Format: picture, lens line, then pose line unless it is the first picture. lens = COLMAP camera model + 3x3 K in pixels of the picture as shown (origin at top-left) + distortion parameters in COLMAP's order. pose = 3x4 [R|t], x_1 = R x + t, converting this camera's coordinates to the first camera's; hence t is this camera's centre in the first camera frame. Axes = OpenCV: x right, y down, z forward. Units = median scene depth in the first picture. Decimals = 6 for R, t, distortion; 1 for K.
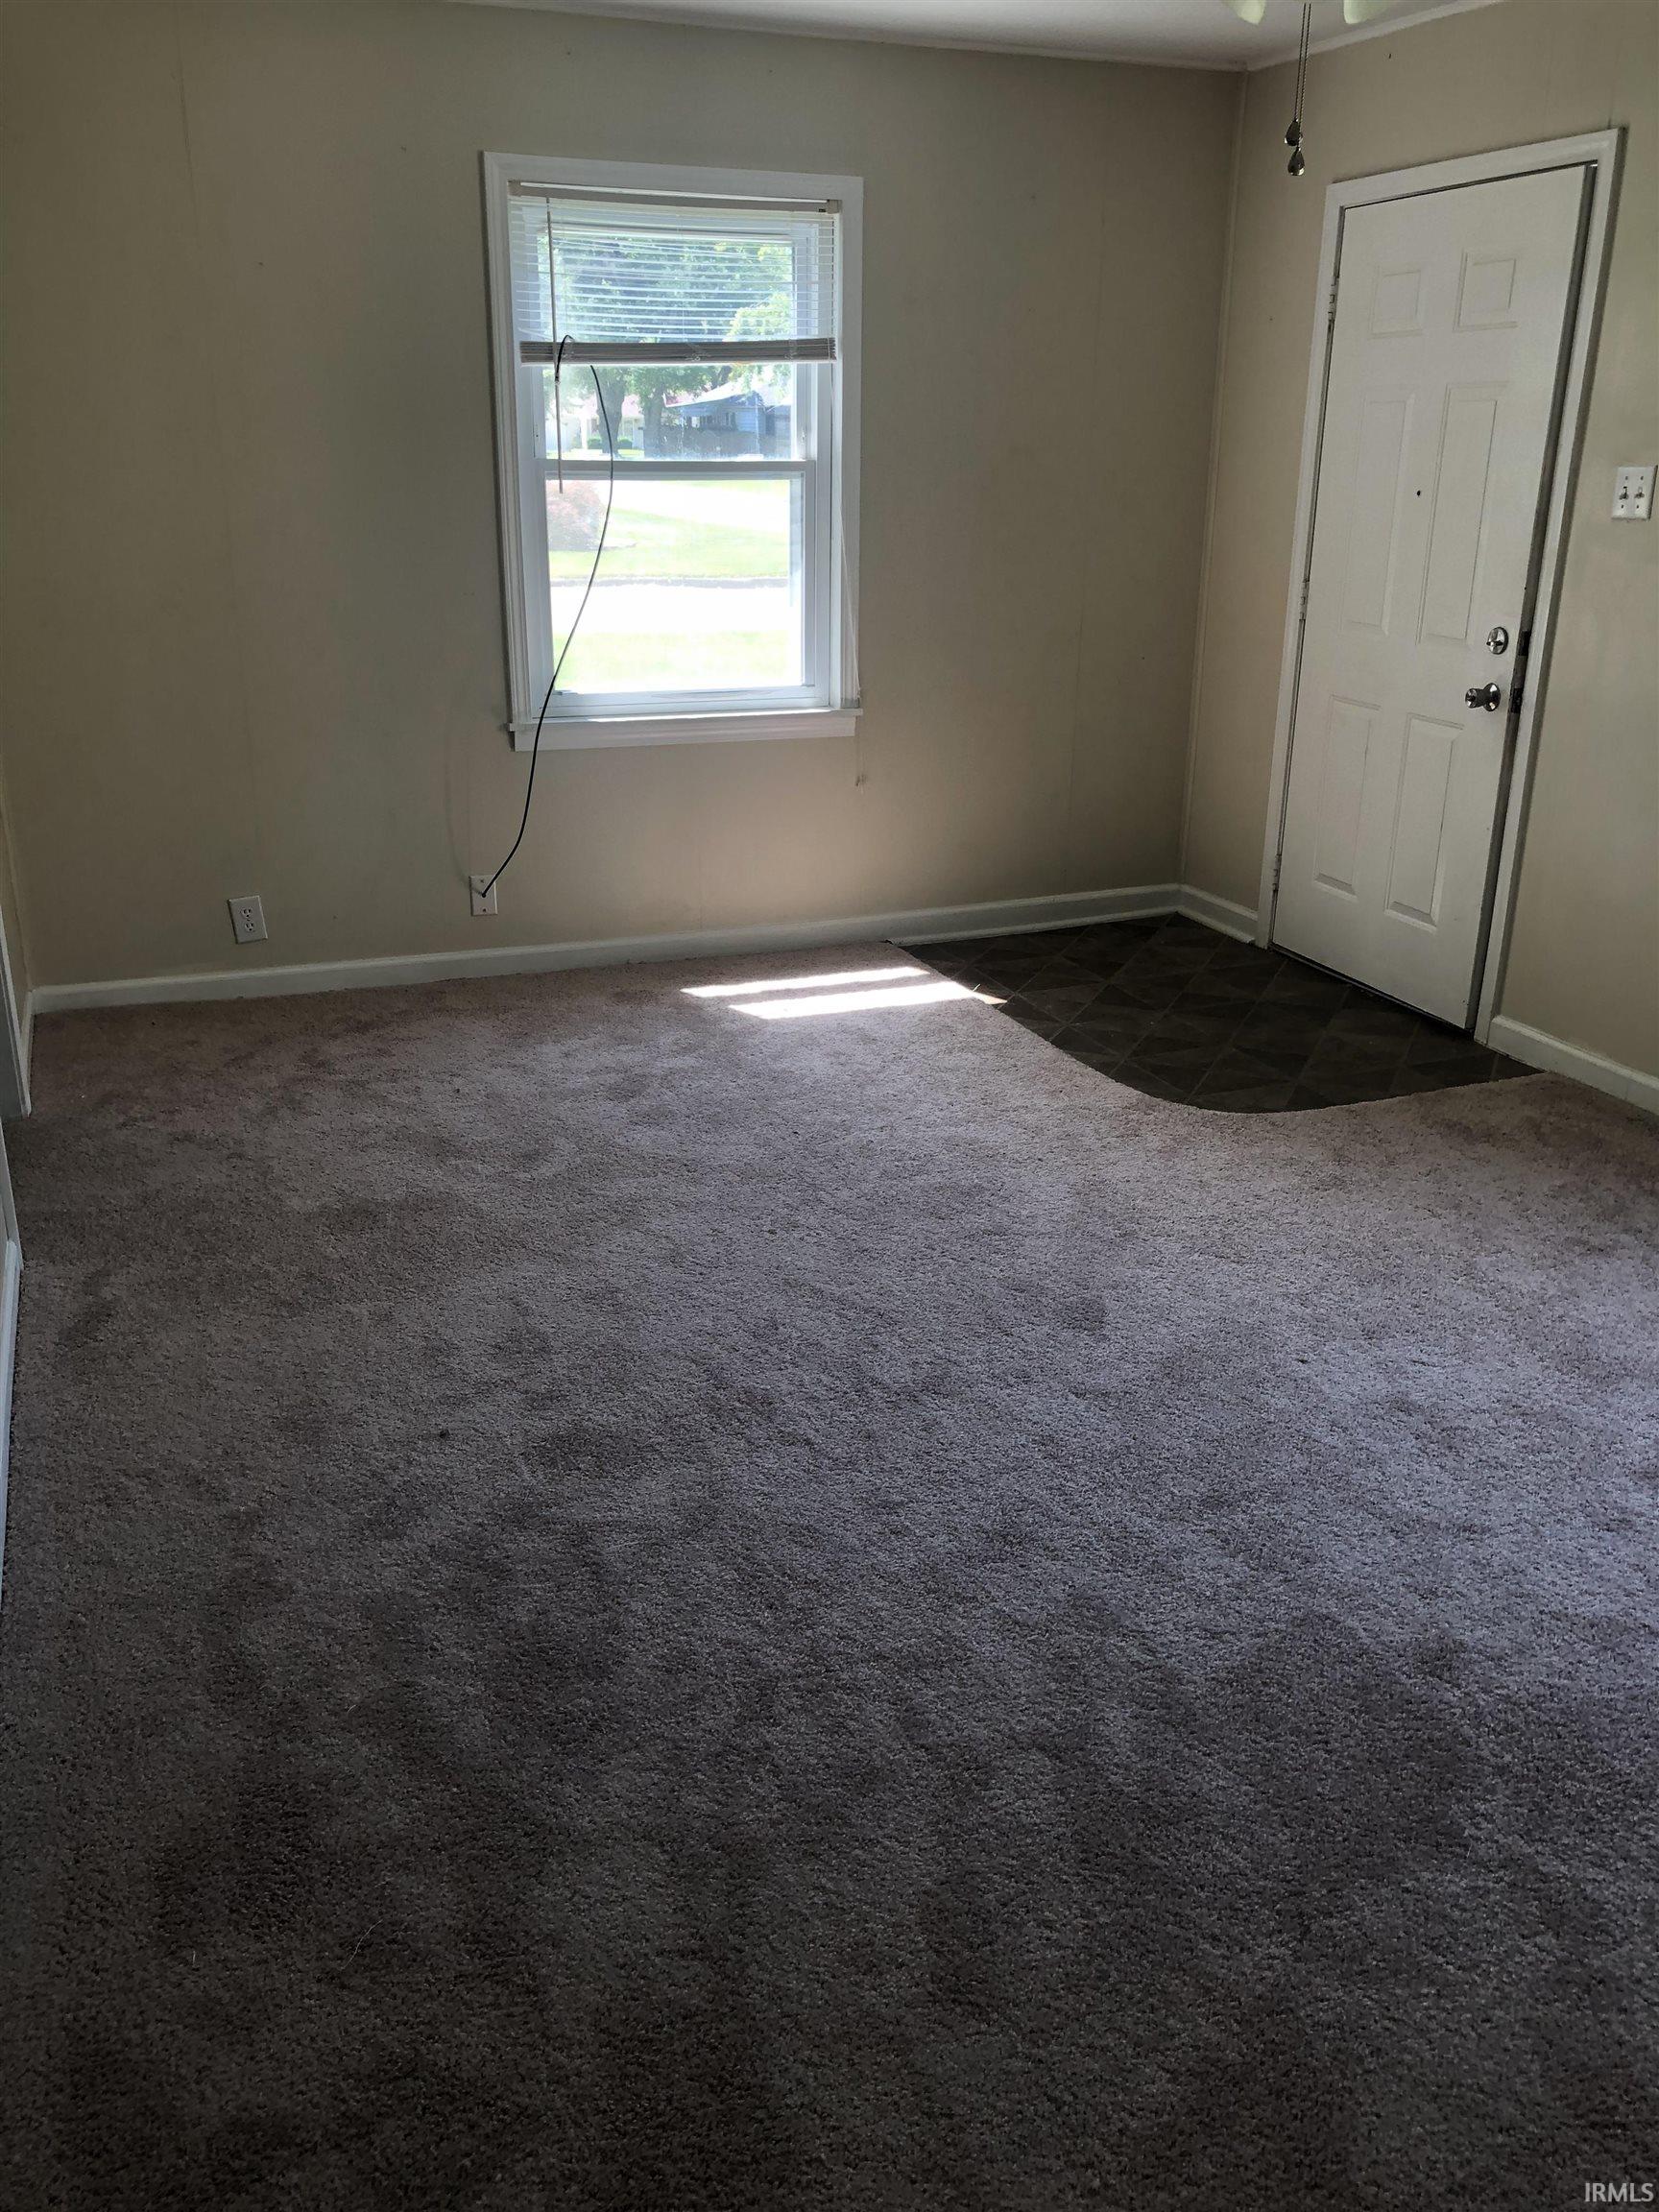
lens RADIAL K [[1811.0, 0, 835.8], [0, 1811.0, 1103.6], [0, 0, 1]] dist [0.047293, -0.059044]
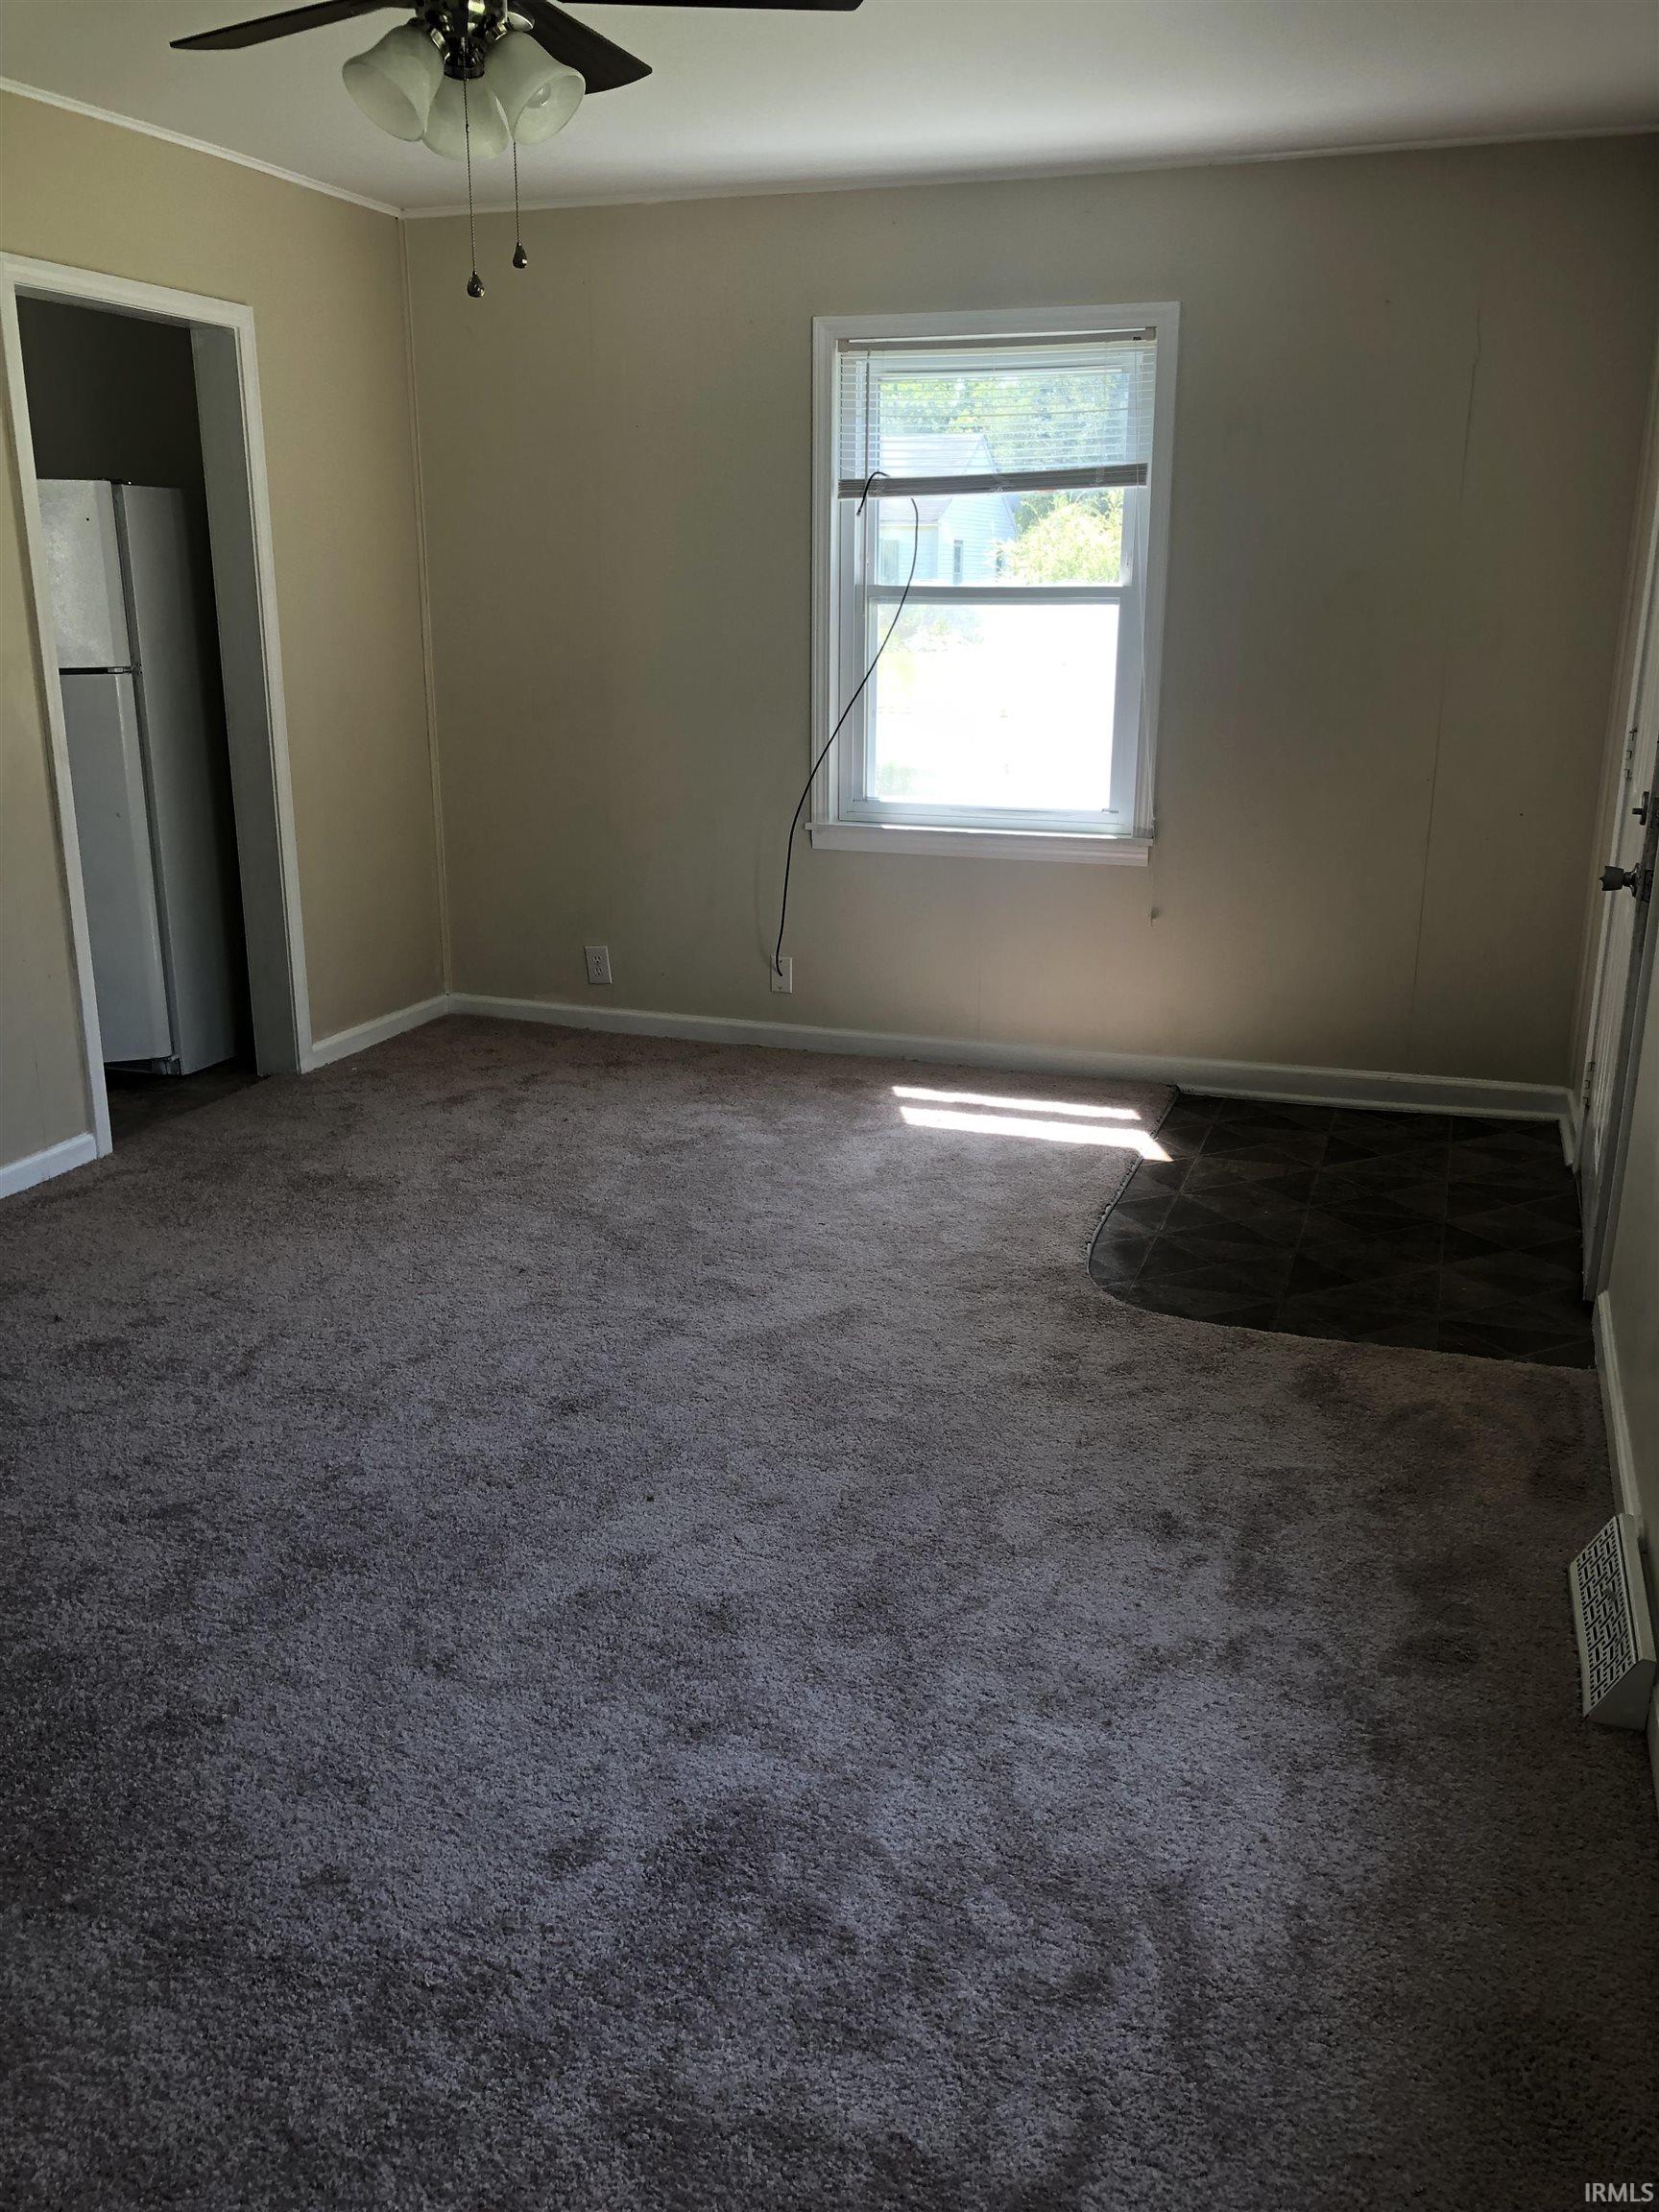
lens RADIAL K [[1811.0, 0, 825.3], [0, 1811.0, 1110.7], [0, 0, 1]] dist [0.047293, -0.059044]
pose [[0.755240, 0.180872, -0.629999, 0.557052], [-0.222923, 0.974754, 0.012612, -0.055936], [0.616375, 0.130916, 0.776494, 0.182336]]
